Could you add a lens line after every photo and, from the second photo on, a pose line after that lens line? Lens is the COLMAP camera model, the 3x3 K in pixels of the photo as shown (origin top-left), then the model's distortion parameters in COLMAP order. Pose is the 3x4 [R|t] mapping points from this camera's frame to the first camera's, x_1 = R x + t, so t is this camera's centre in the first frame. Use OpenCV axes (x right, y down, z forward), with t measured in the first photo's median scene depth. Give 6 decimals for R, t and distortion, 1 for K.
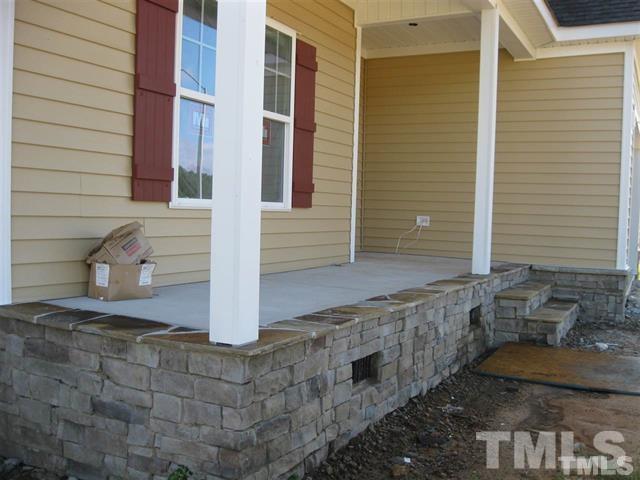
lens RADIAL K [[668.0, 0, 319.5], [0, 668.0, 239.8], [0, 0, 1]] dist [-0.057901, 0.000000]
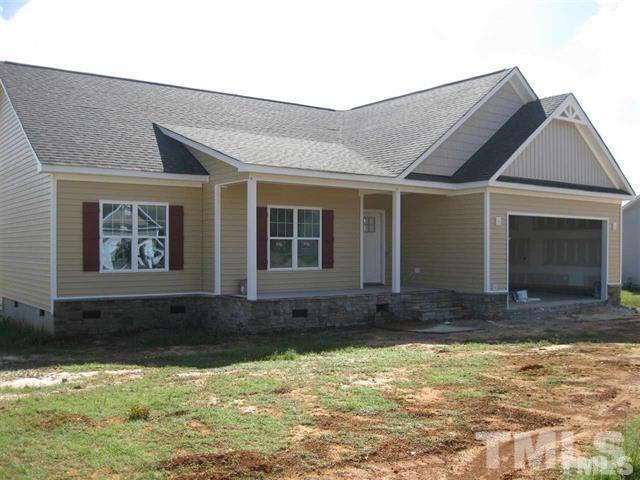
lens RADIAL K [[668.0, 0, 319.9], [0, 668.0, 241.1], [0, 0, 1]] dist [-0.057901, 0.000000]
pose [[0.893321, -0.034622, -0.448084, 1.377442], [0.007492, 0.998037, -0.062178, 0.013551], [0.449357, 0.052188, 0.891826, -1.741649]]
